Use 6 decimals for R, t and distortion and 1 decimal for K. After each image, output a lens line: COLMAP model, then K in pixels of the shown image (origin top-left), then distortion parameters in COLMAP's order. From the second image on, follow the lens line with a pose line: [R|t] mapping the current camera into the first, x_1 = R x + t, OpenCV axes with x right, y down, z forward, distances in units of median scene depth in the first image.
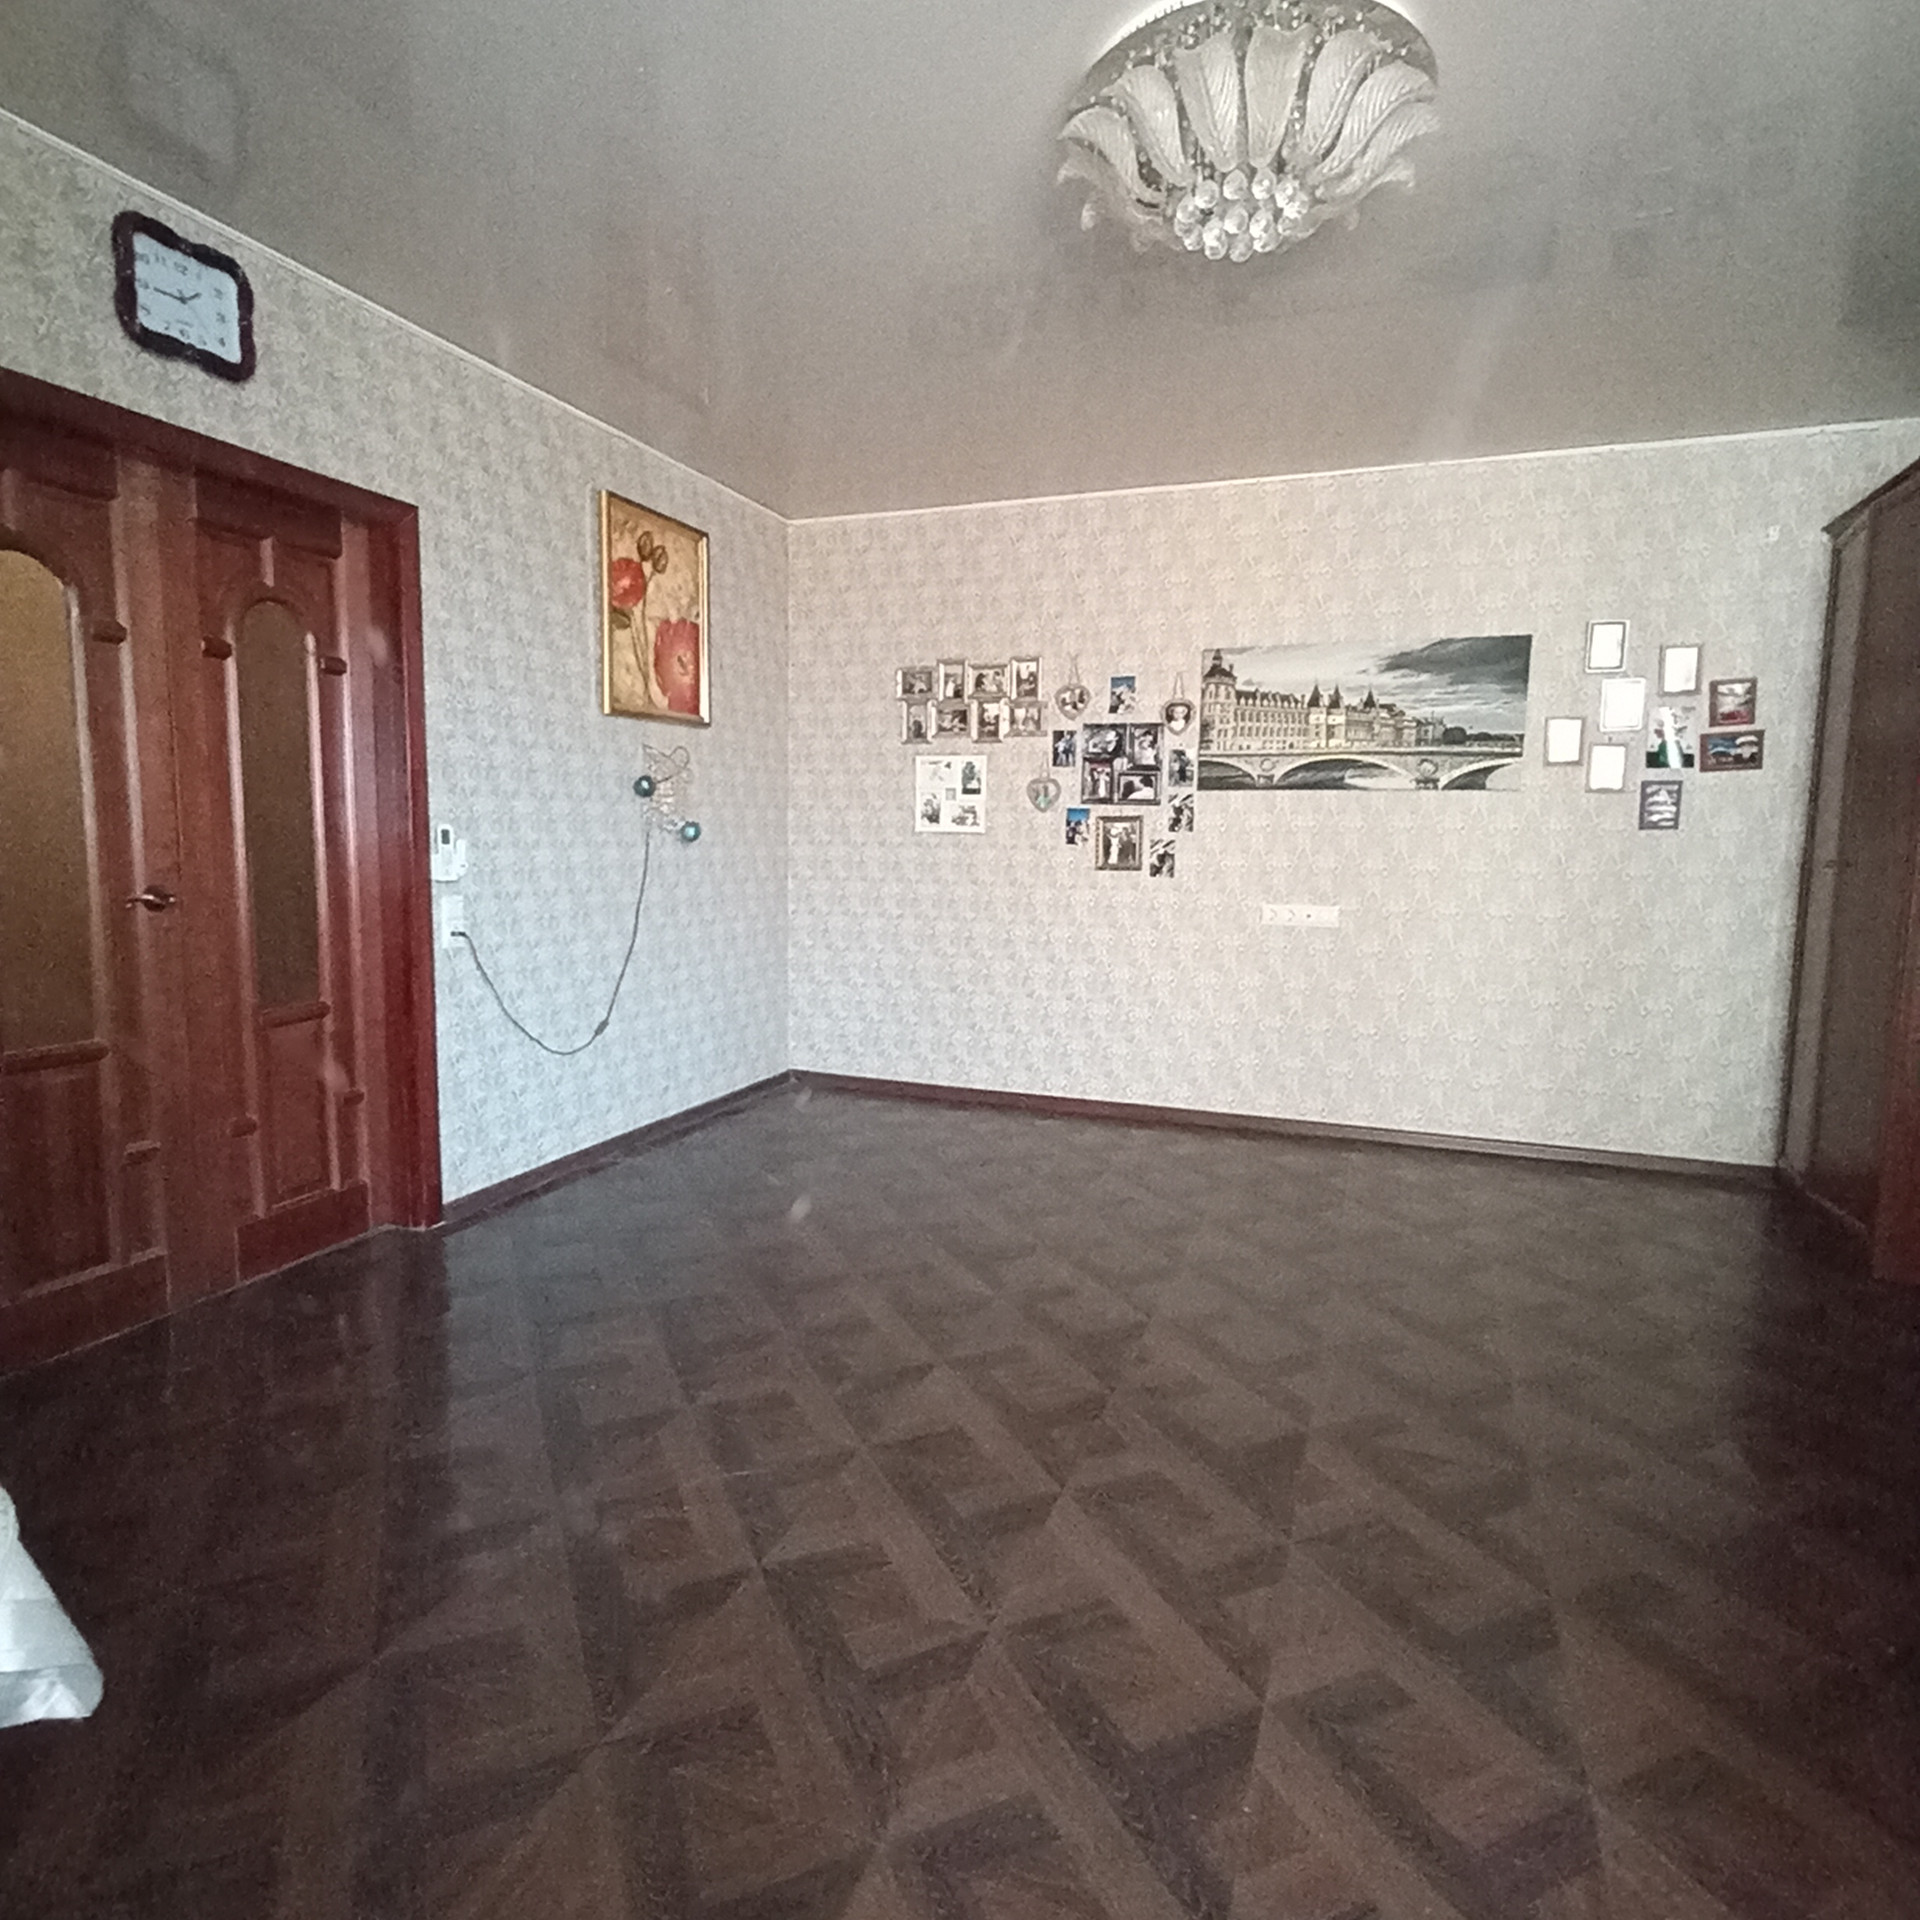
lens RADIAL K [[1159.0, 0, 960.0], [0, 1159.0, 950.0], [0, 0, 1]] dist [-0.006393, -0.001915]
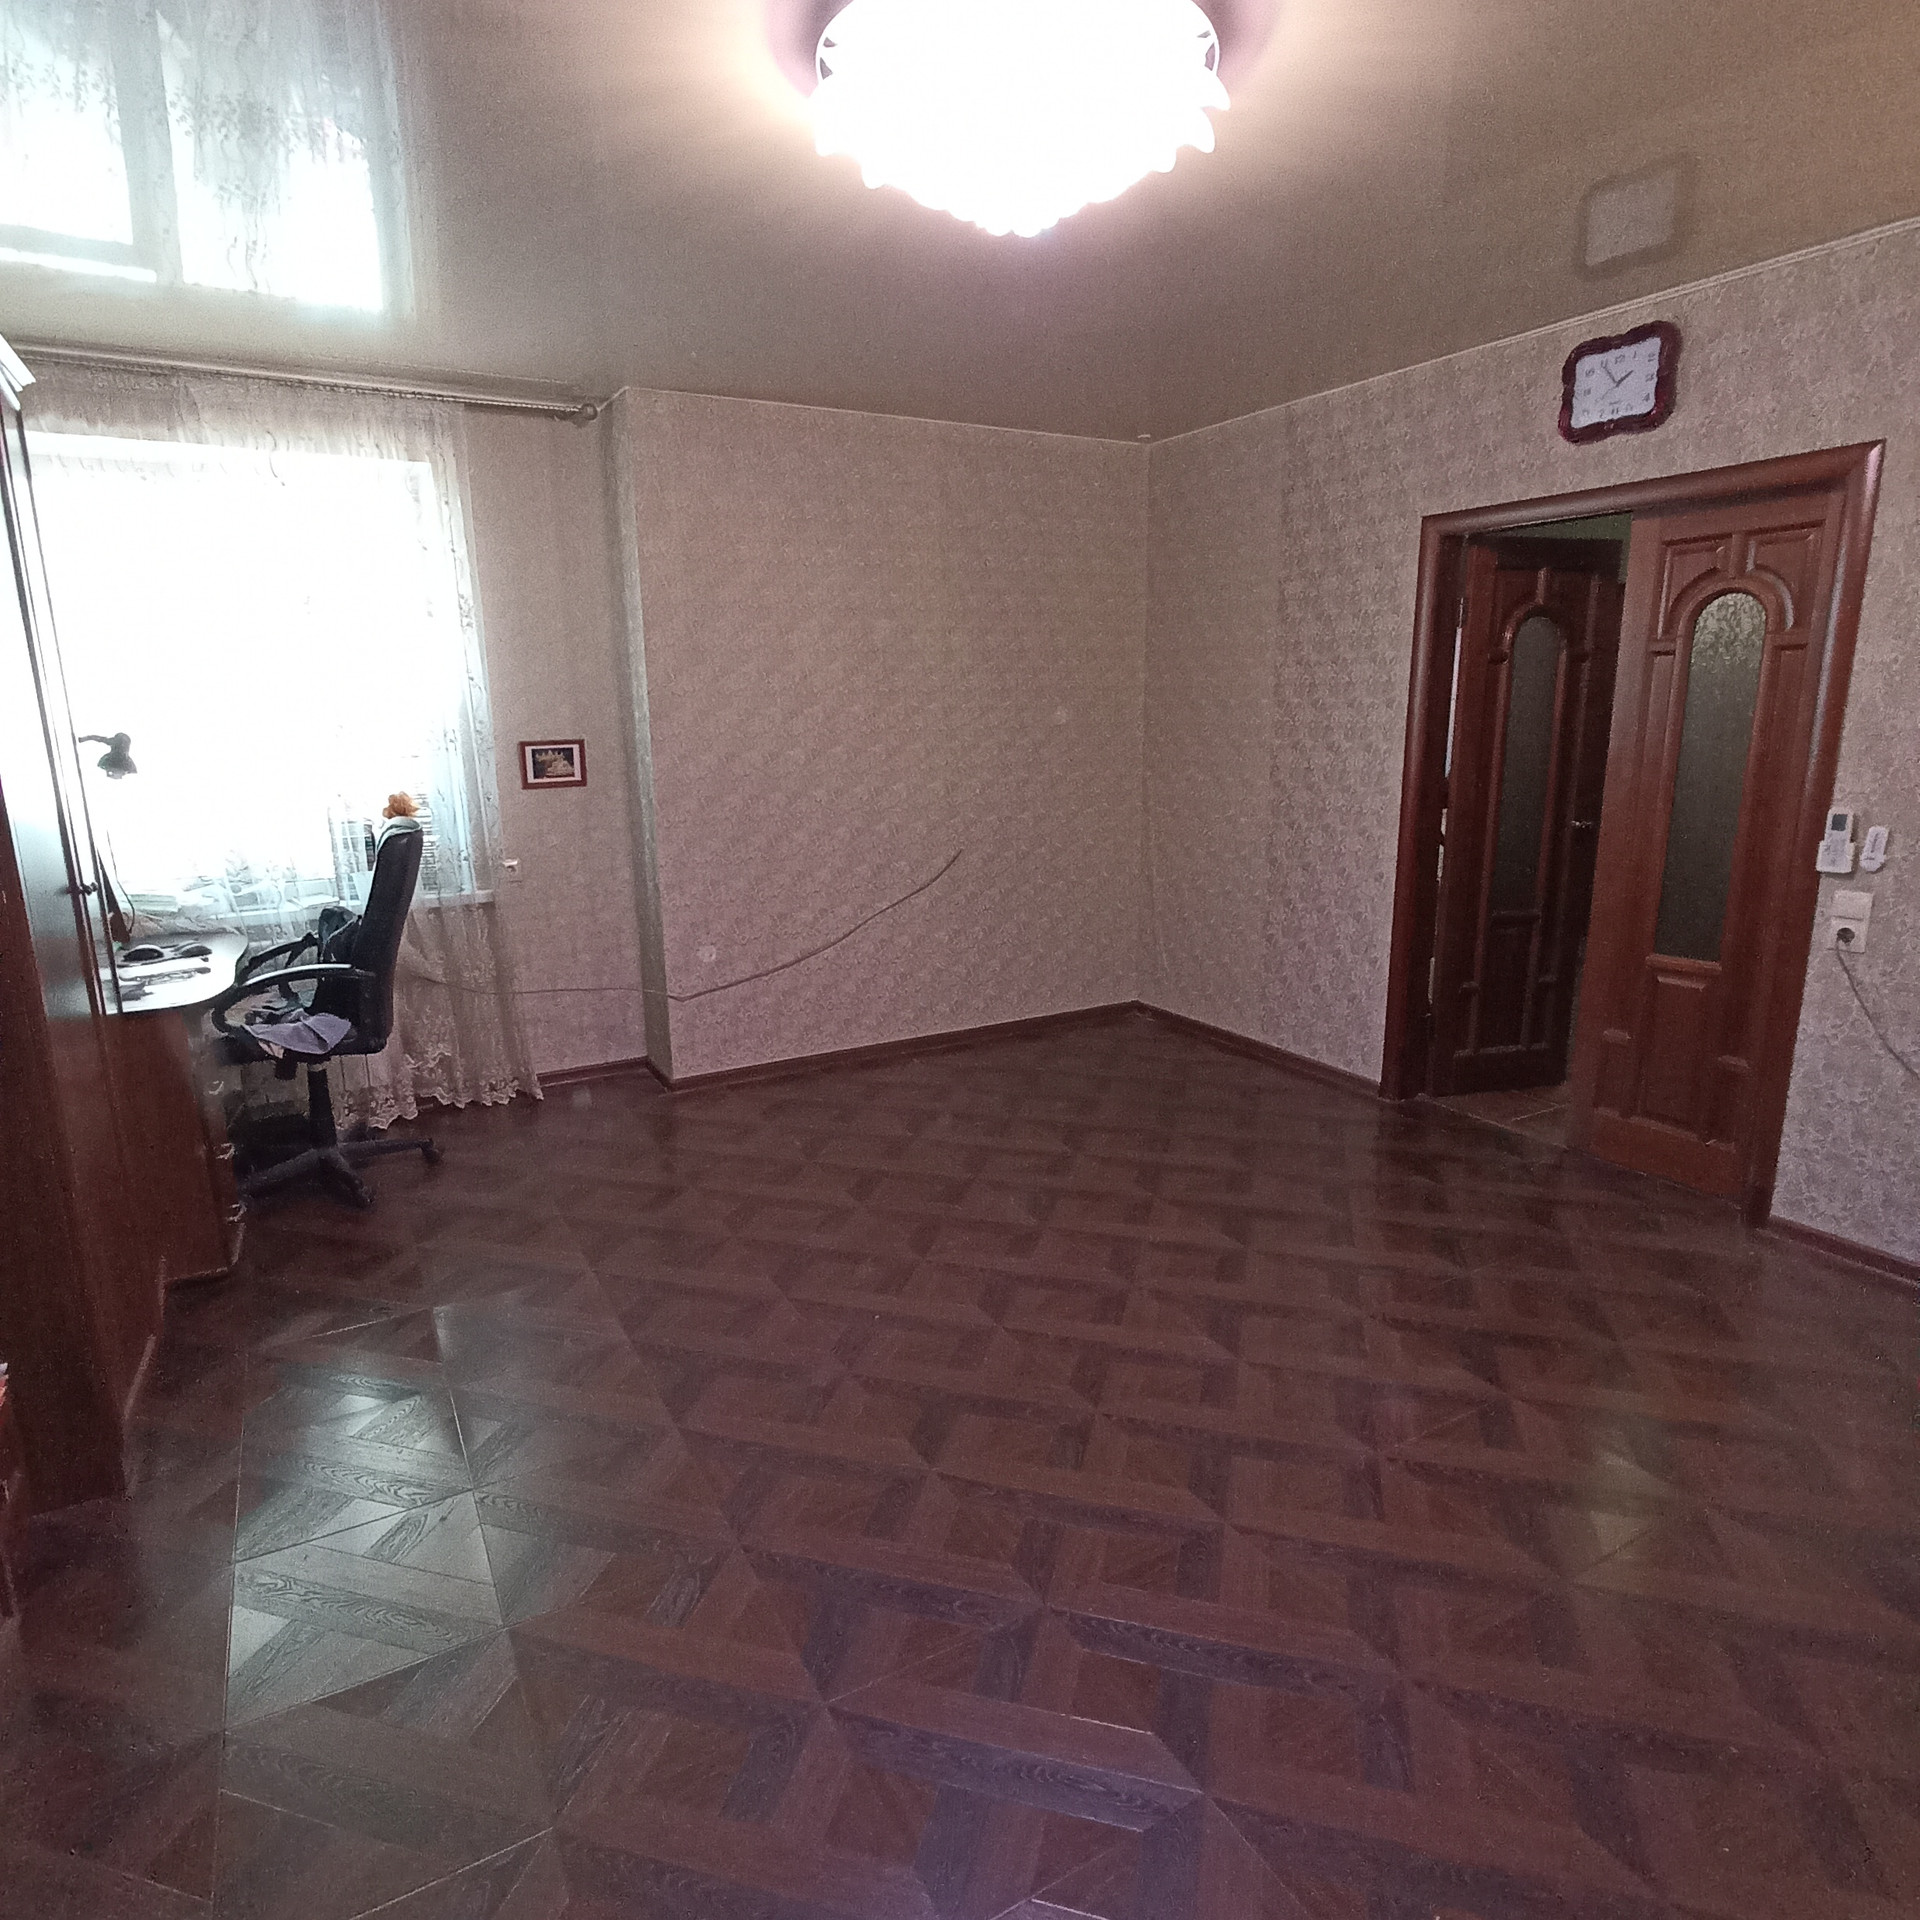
lens RADIAL K [[1159.0, 0, 962.0], [0, 1159.0, 966.9], [0, 0, 1]] dist [-0.006393, -0.001915]
pose [[-0.644677, 0.160156, -0.747490, 0.883309], [-0.079697, 0.958399, 0.274080, -0.243483], [0.760289, 0.236266, -0.605094, 1.416761]]
